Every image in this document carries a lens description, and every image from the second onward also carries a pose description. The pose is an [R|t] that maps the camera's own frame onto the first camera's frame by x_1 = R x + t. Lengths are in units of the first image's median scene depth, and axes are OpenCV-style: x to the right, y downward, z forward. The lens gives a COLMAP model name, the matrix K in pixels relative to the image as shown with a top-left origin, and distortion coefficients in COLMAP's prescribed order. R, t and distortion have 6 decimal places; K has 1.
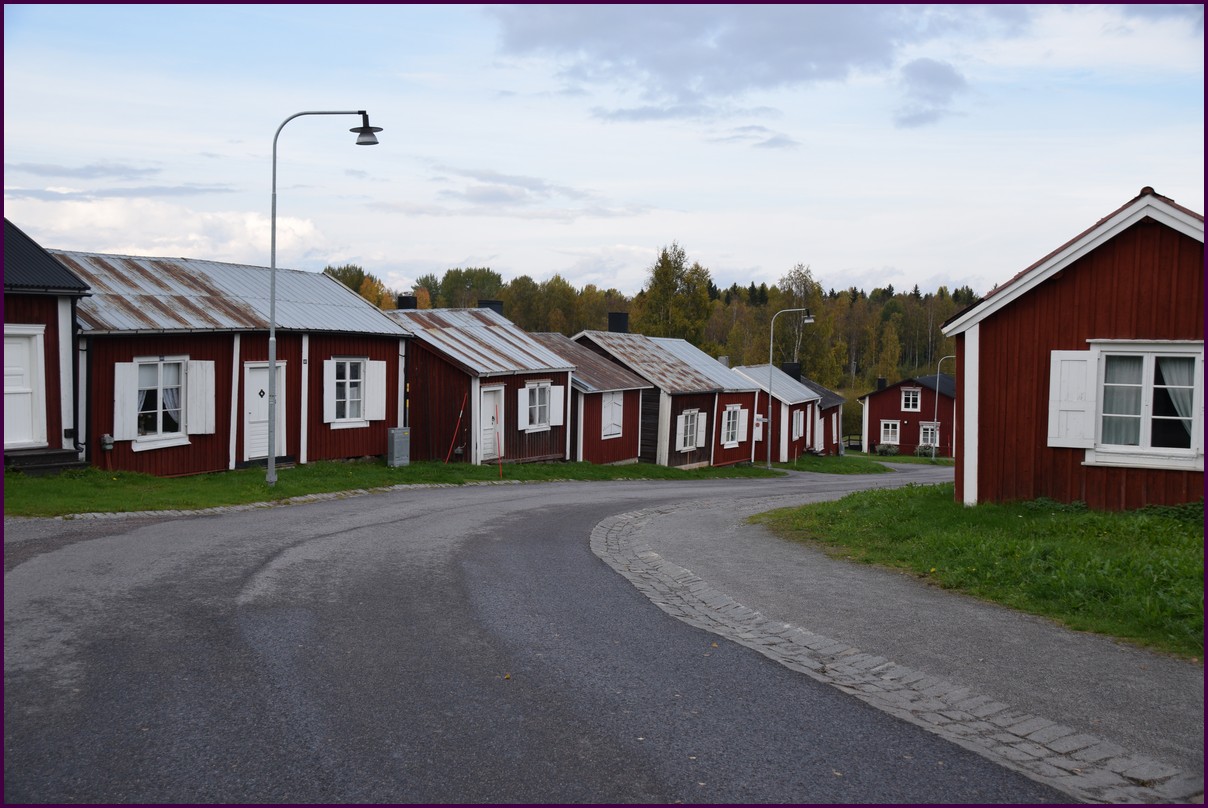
lens RADIAL K [[1323.8, 0, 605.4], [0, 1323.8, 394.5], [0, 0, 1]] dist [0.098994, 0.000000]
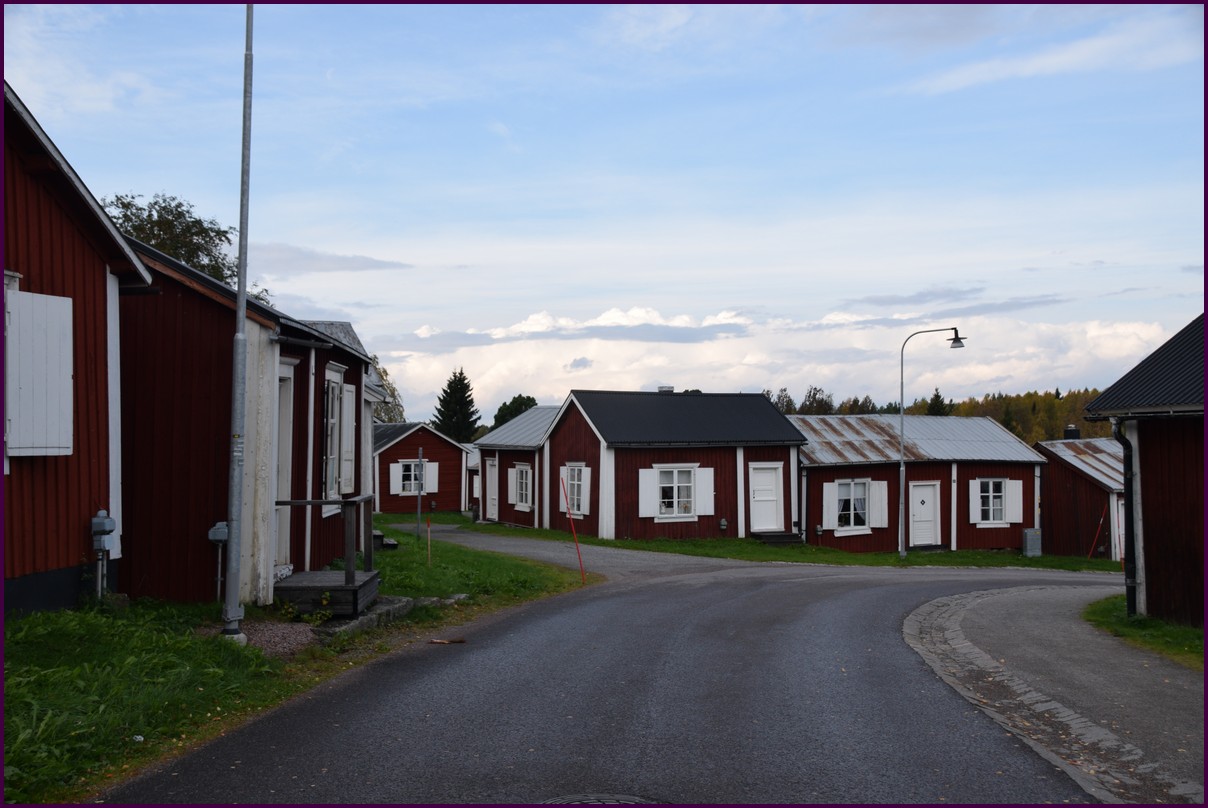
lens RADIAL K [[1323.8, 0, 602.5], [0, 1323.8, 403.0], [0, 0, 1]] dist [0.098994, 0.000000]
pose [[0.817913, -0.037850, -0.574096, 0.331477], [-0.007686, 0.997026, -0.076684, 0.005673], [0.575291, 0.067133, 0.815189, -0.472879]]
